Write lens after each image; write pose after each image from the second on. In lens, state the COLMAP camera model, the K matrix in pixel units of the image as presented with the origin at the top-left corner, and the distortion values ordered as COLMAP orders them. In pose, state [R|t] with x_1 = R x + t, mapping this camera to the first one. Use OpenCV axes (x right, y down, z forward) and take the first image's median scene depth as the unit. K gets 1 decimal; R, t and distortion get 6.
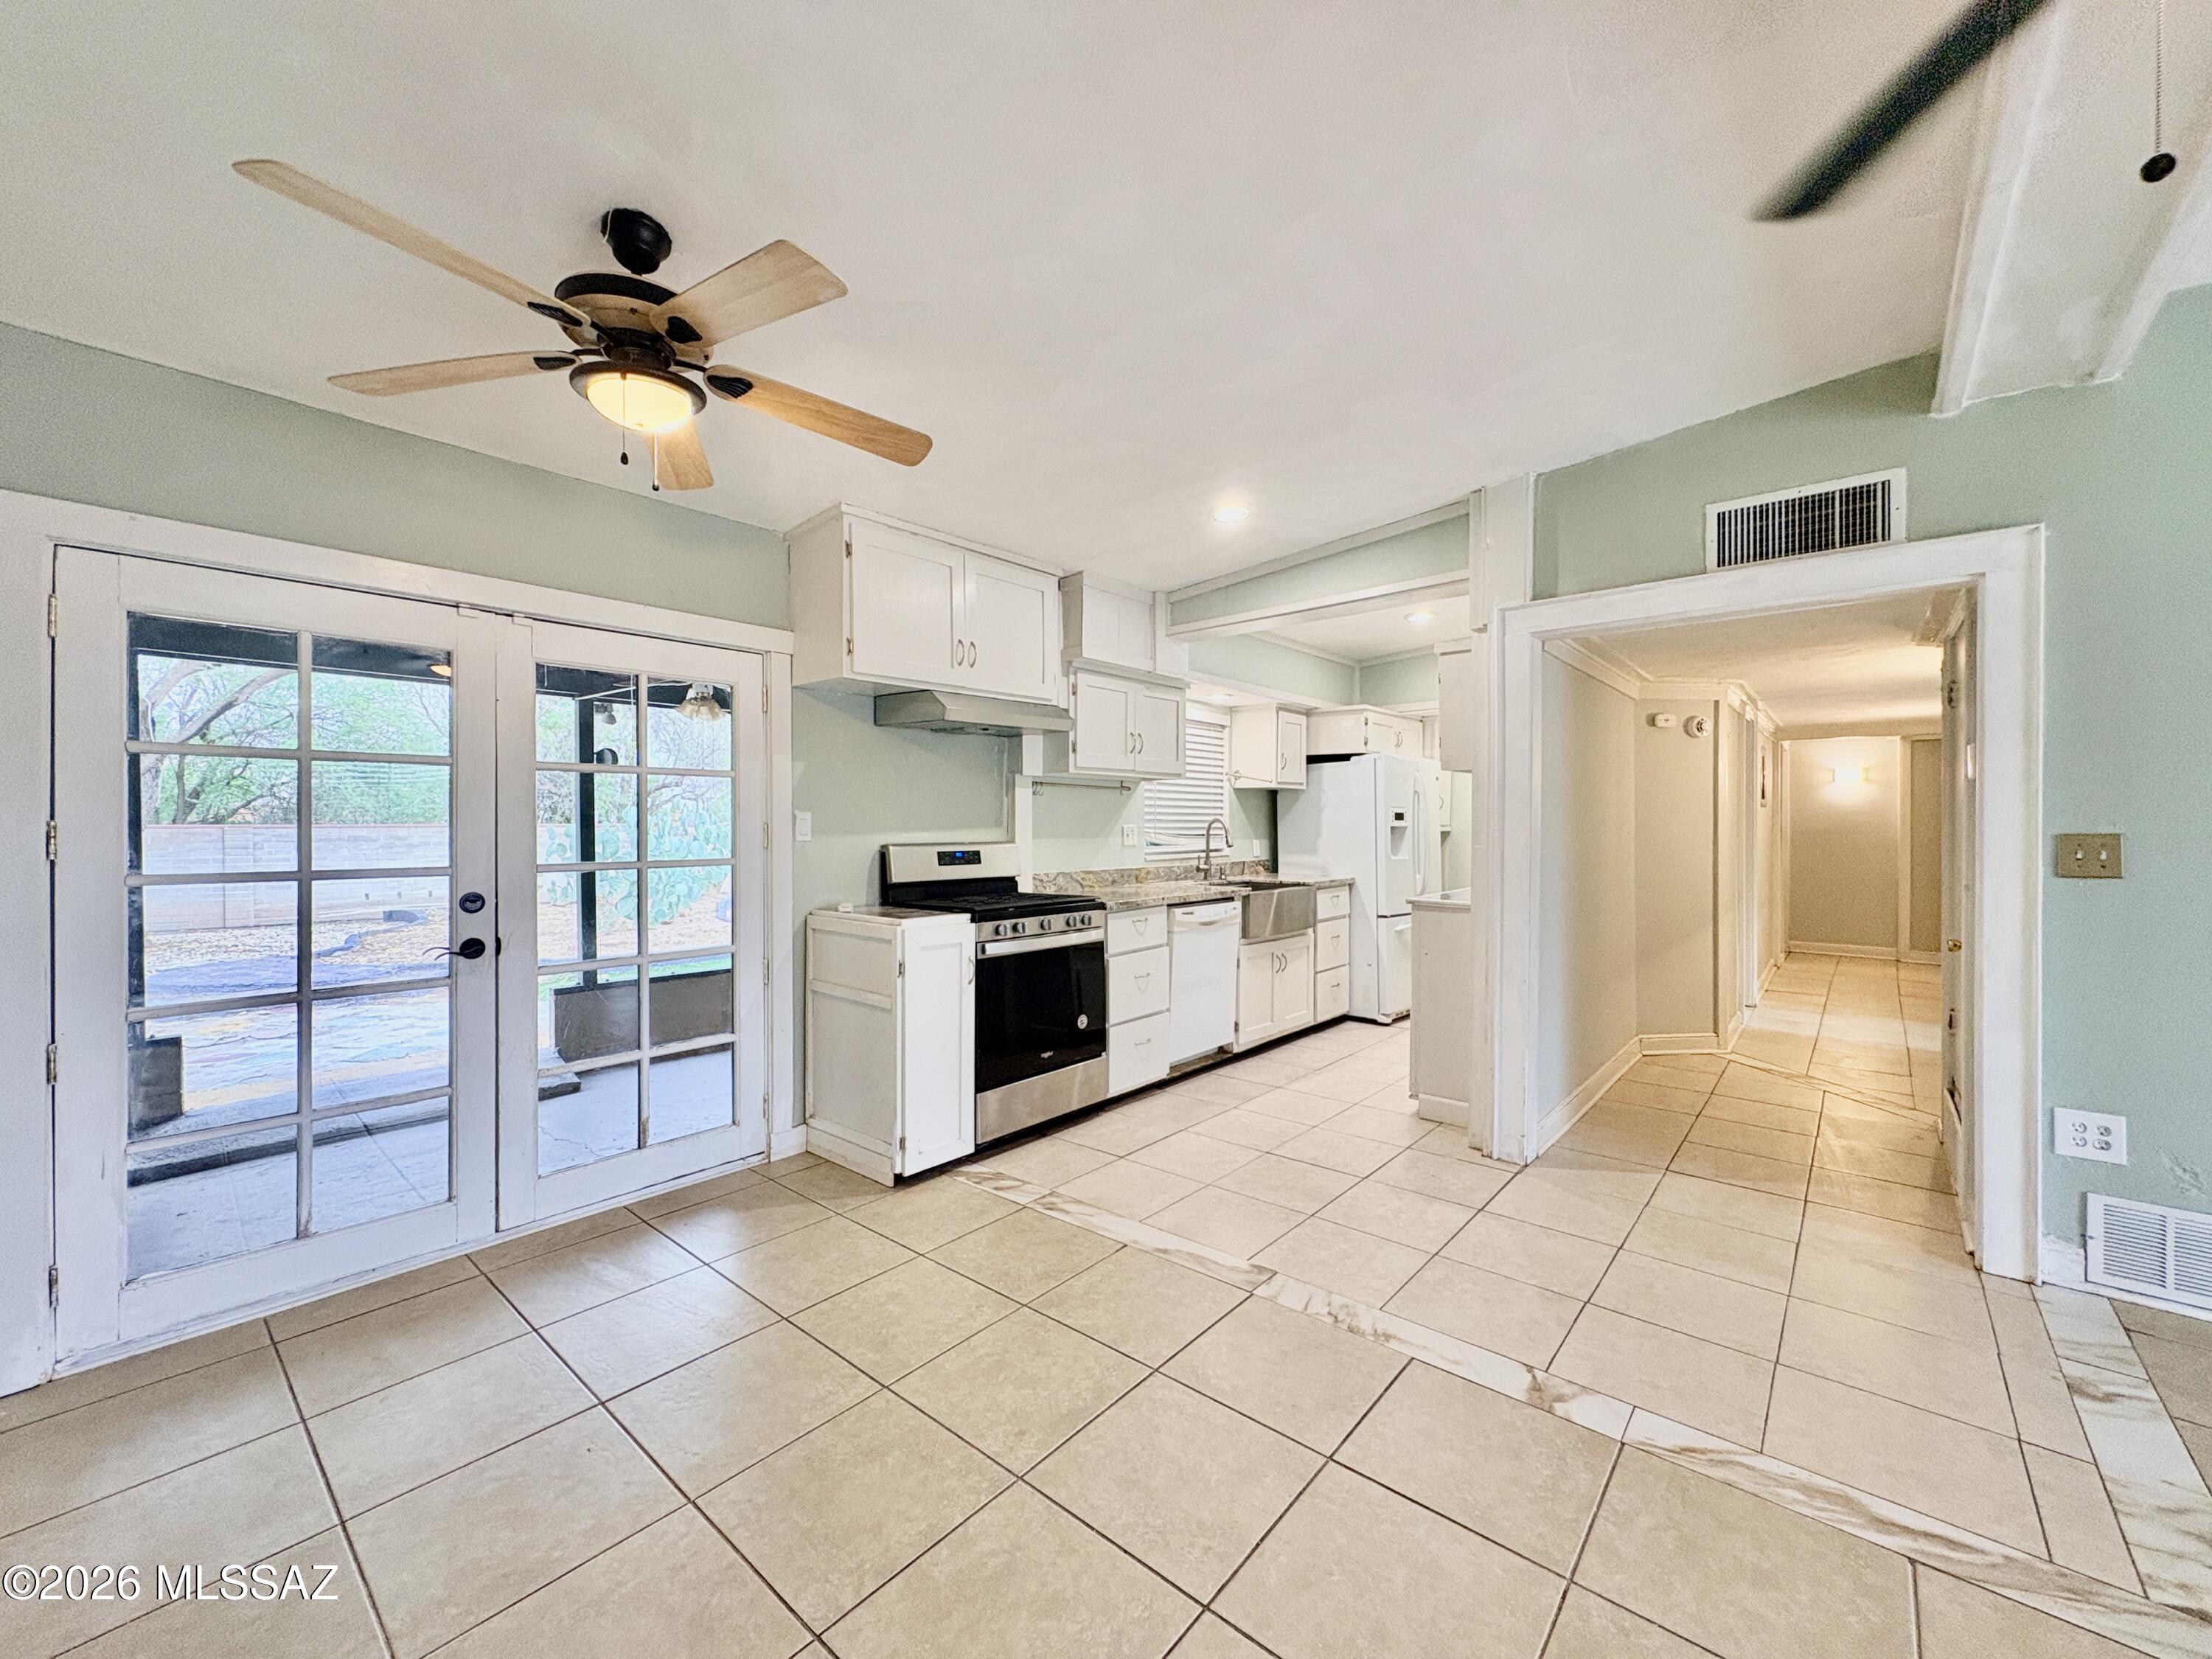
lens RADIAL K [[879.4, 0, 1107.6], [0, 879.4, 827.4], [0, 0, 1]] dist [0.000416, 0.000429]
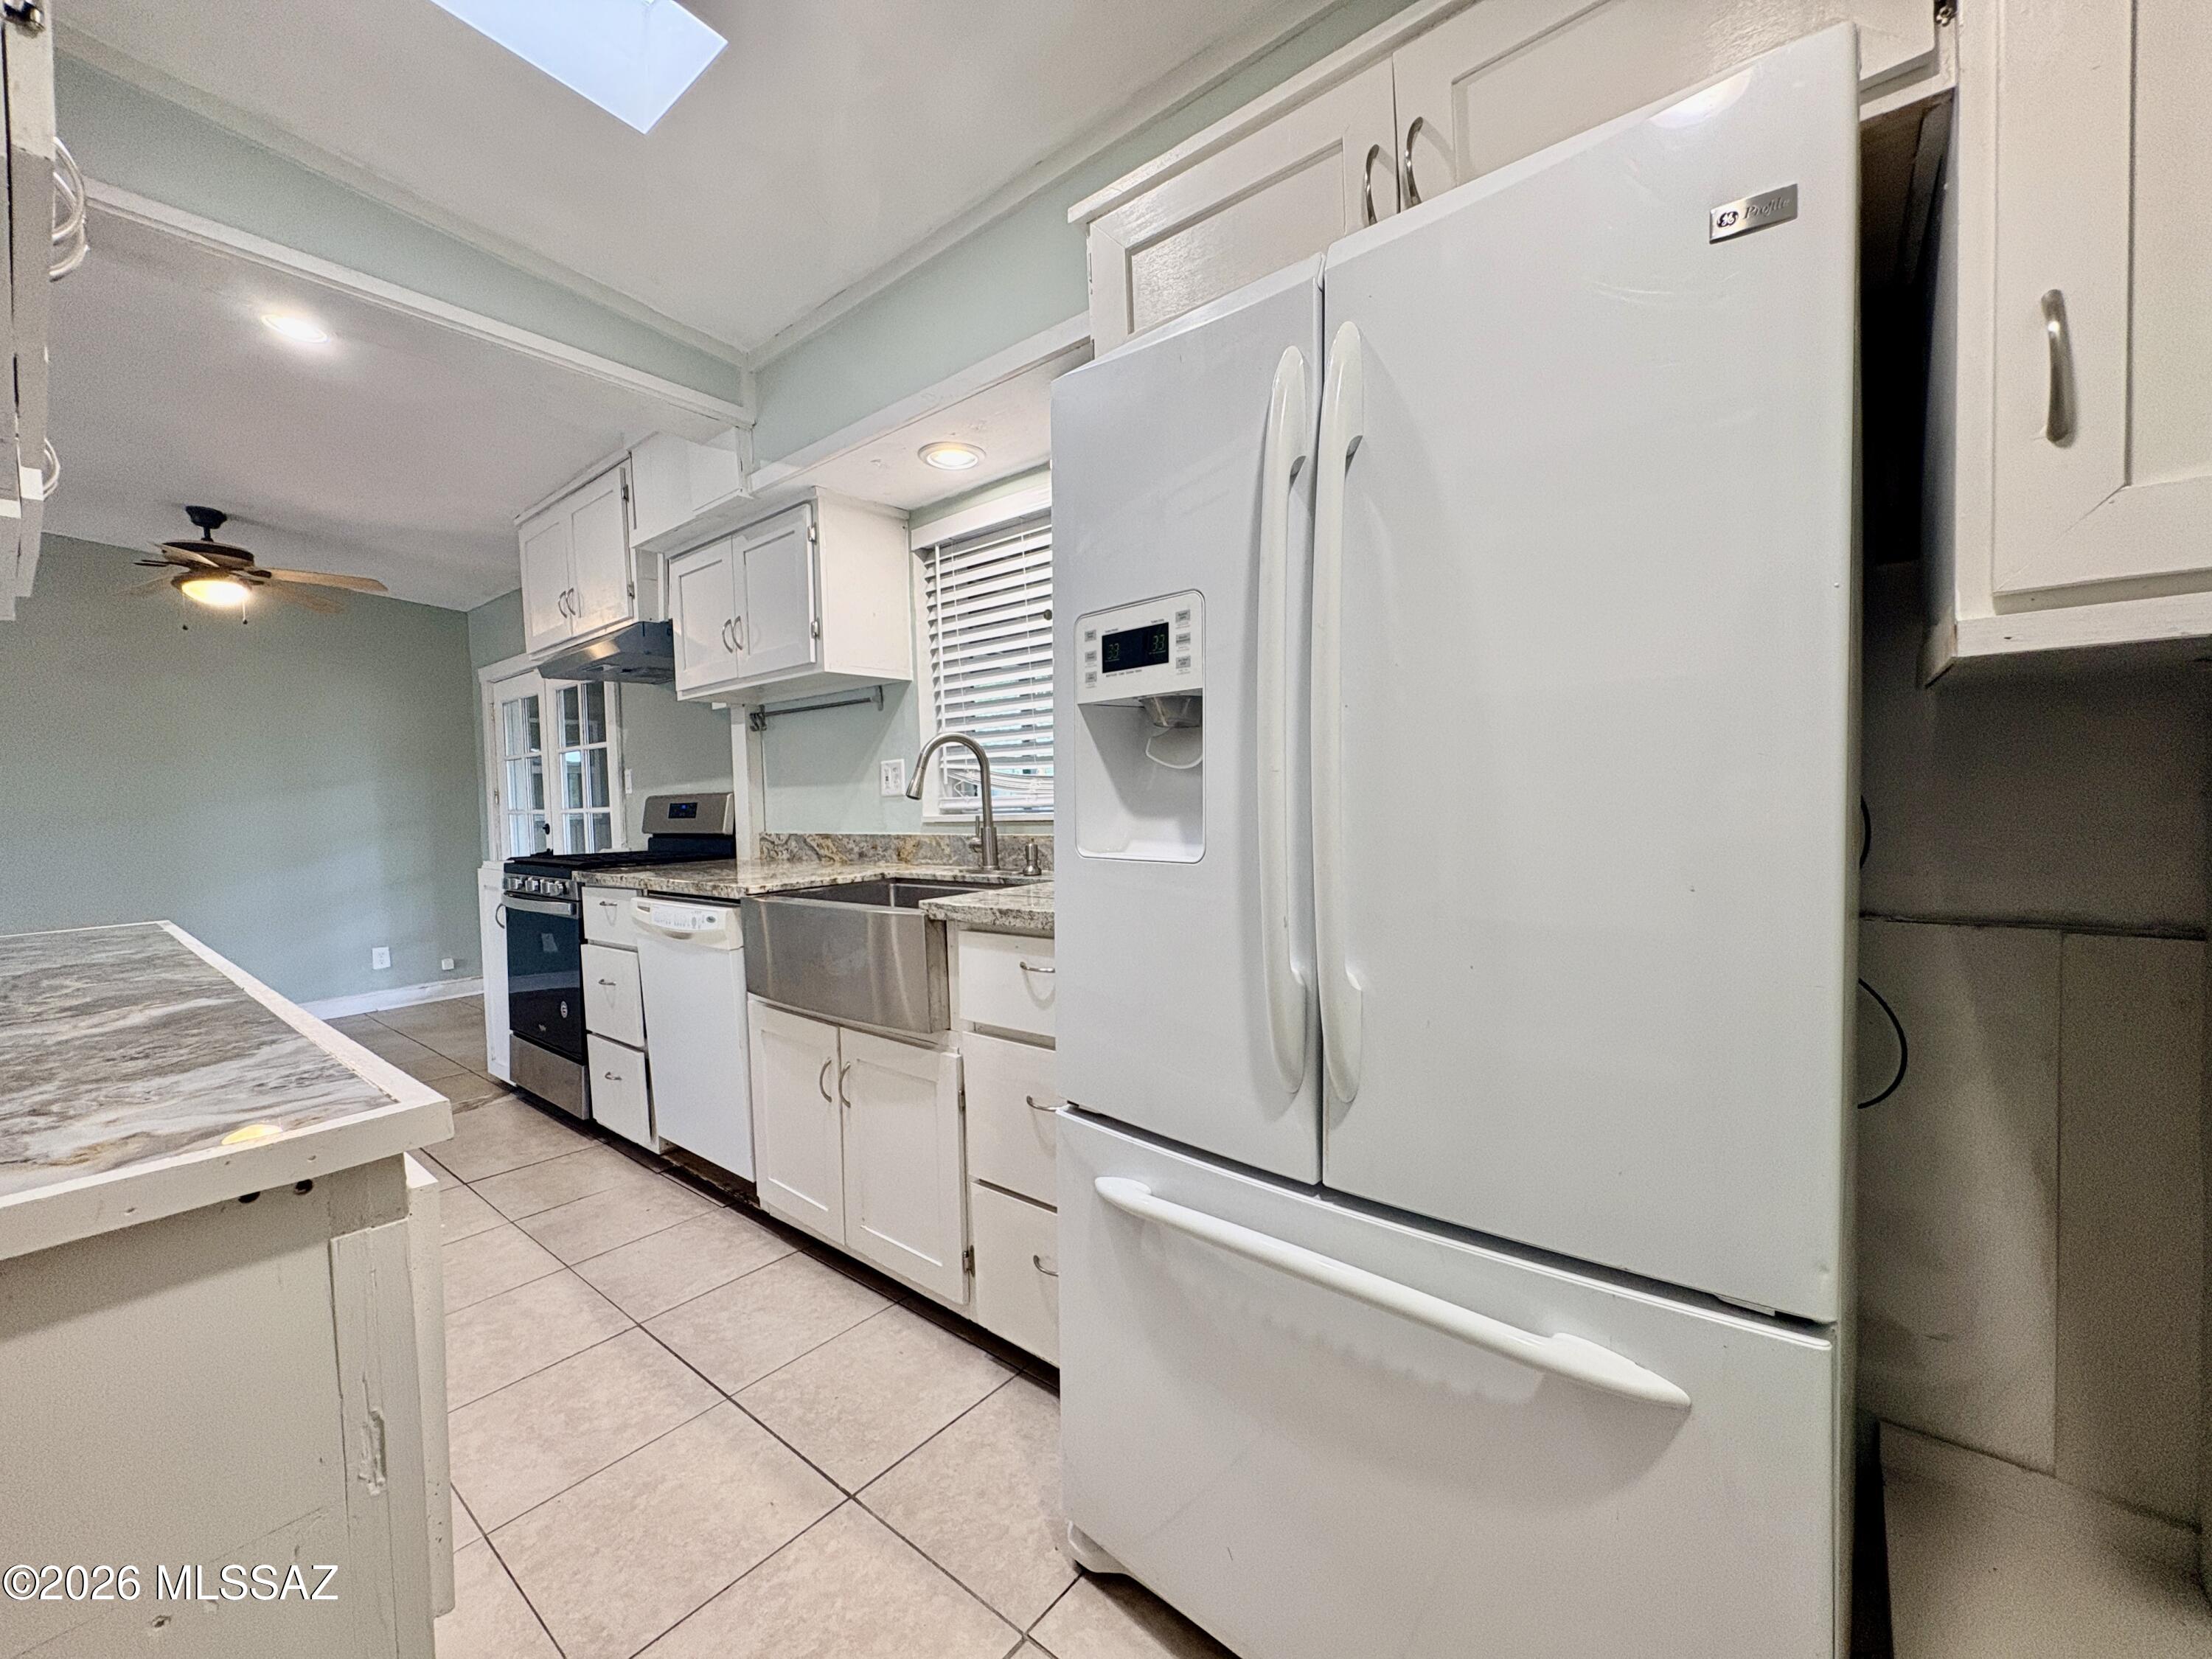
lens RADIAL K [[879.4, 0, 1110.5], [0, 879.4, 827.7], [0, 0, 1]] dist [0.000416, 0.000429]
pose [[0.028914, 0.038682, -0.998833, 0.750932], [0.027636, 0.998838, 0.039482, 0.027933], [0.999200, -0.028745, 0.027811, 1.387133]]
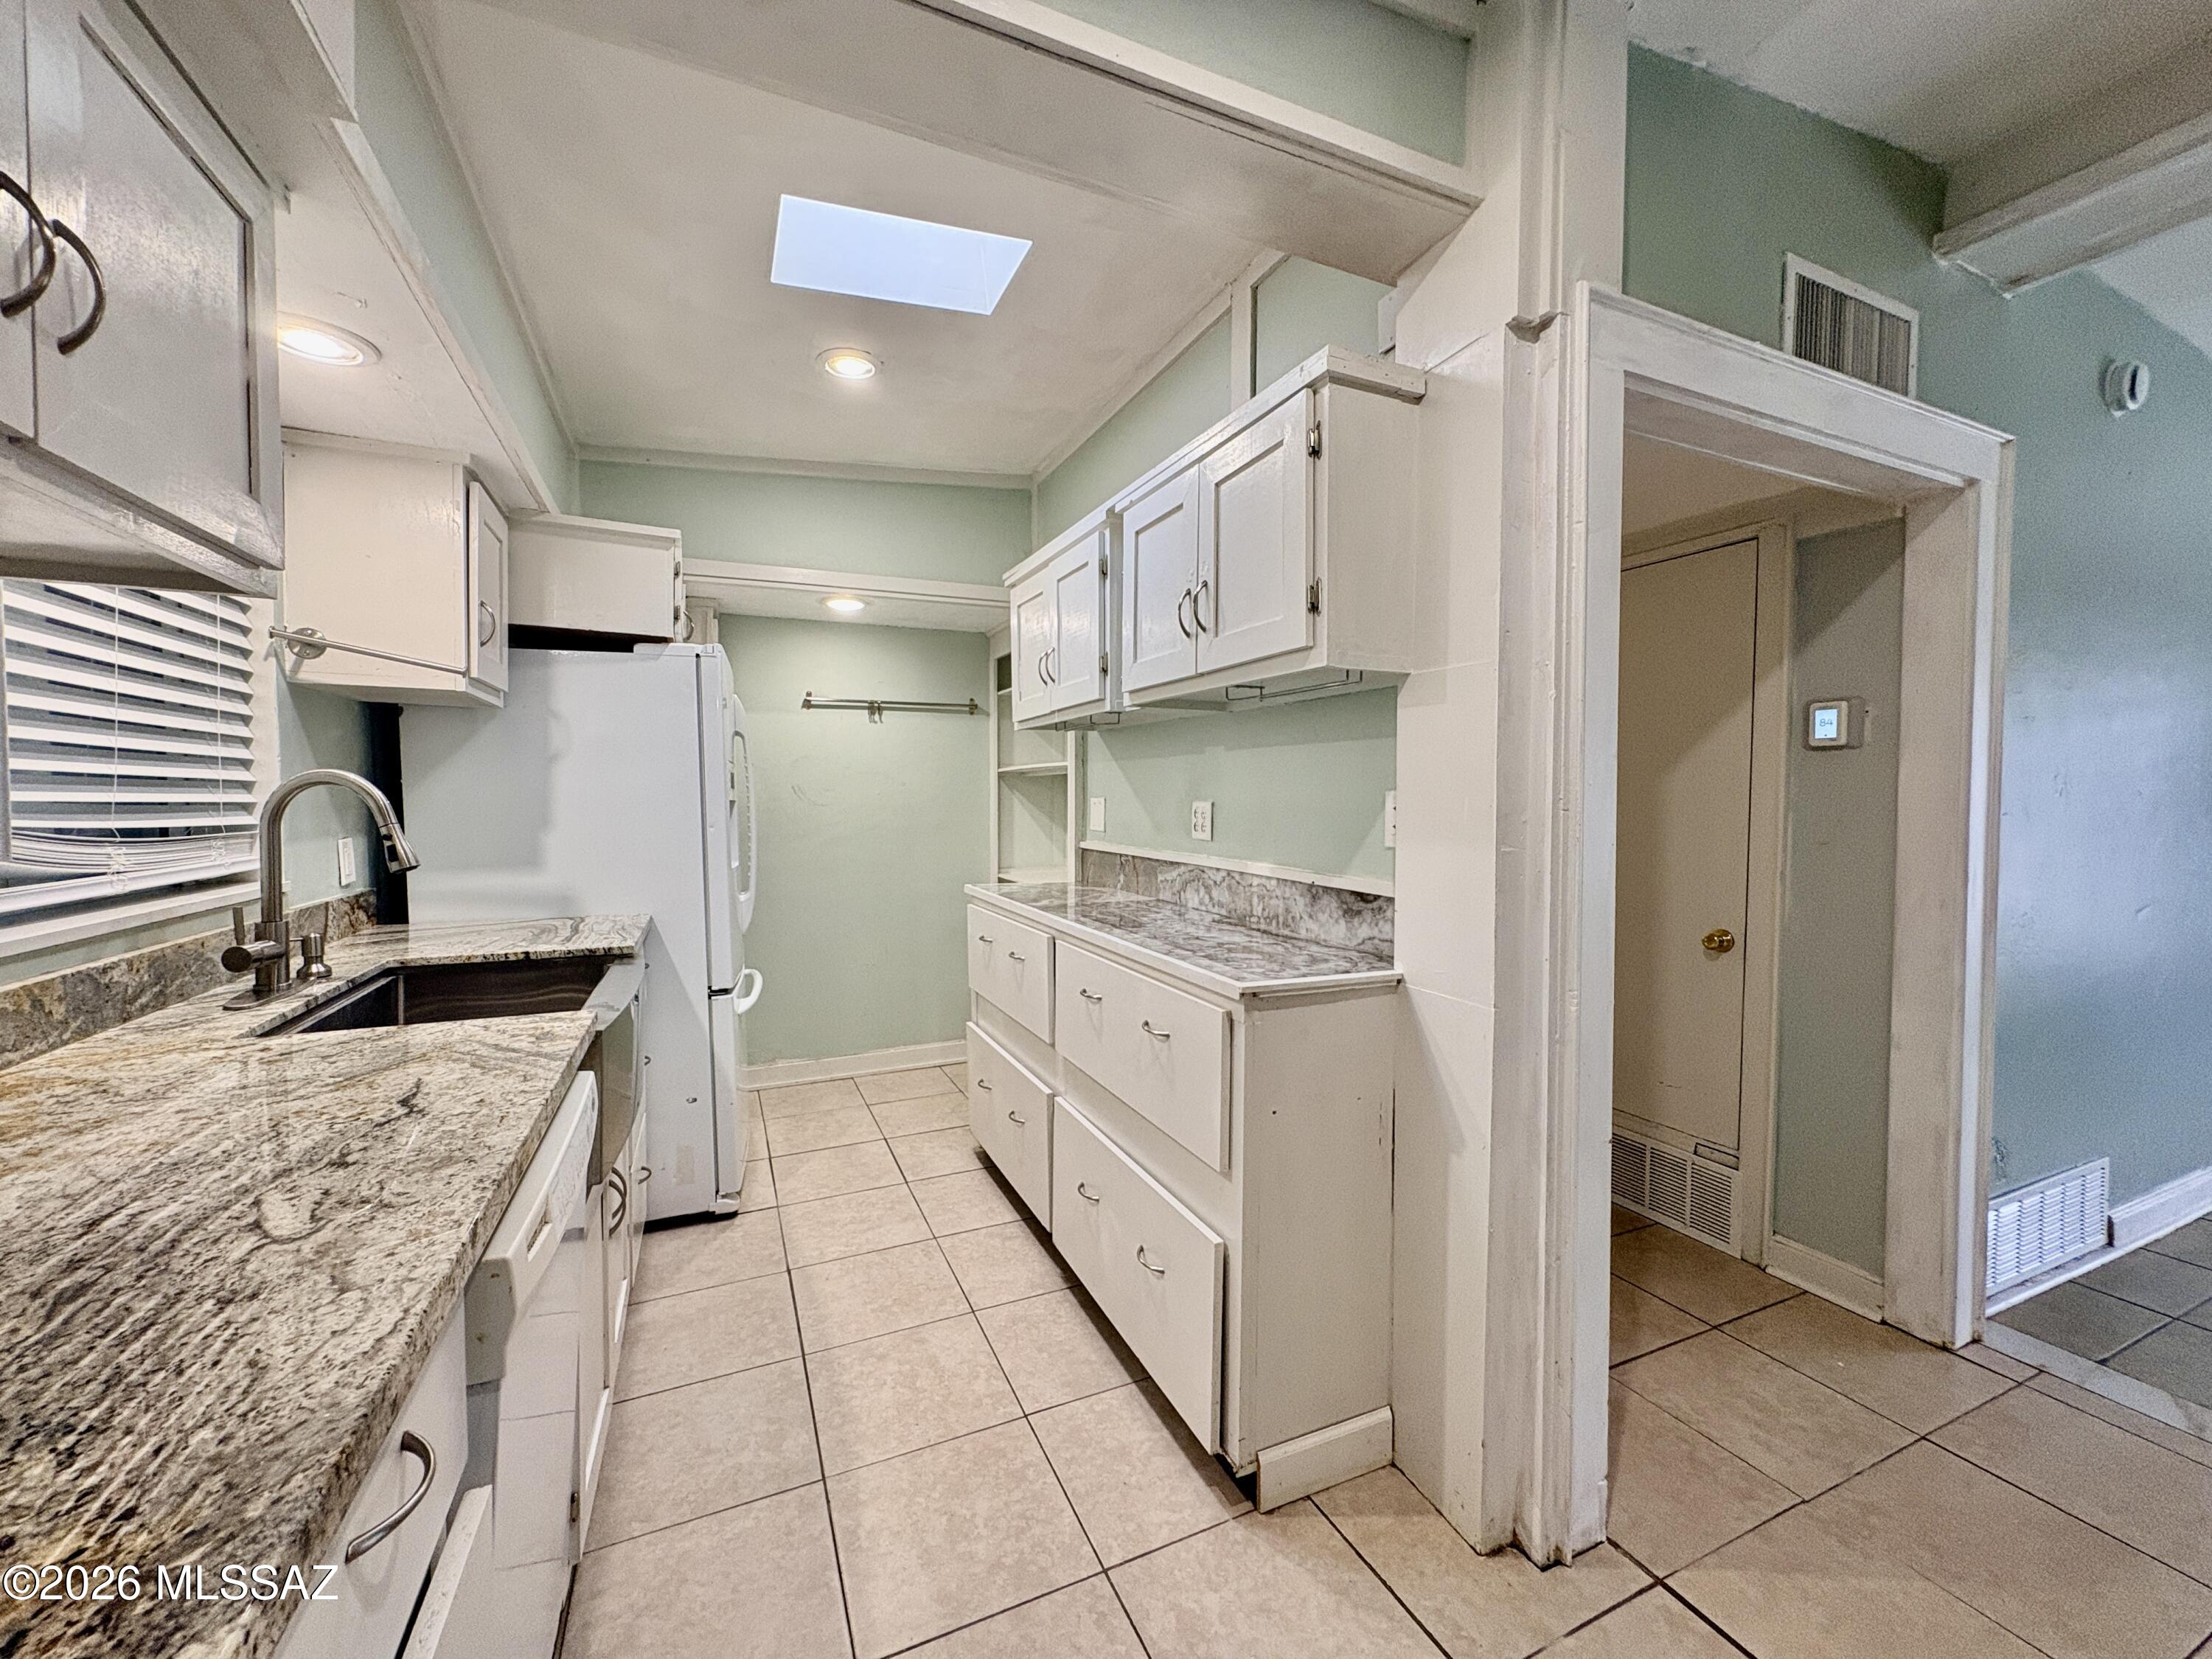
lens RADIAL K [[879.4, 0, 1105.2], [0, 879.4, 827.9], [0, 0, 1]] dist [0.000416, 0.000429]
pose [[0.423439, -0.027535, 0.905506, -0.035645], [0.000628, 0.999547, 0.030101, -0.001066], [-0.905924, -0.012178, 0.423265, 0.846368]]
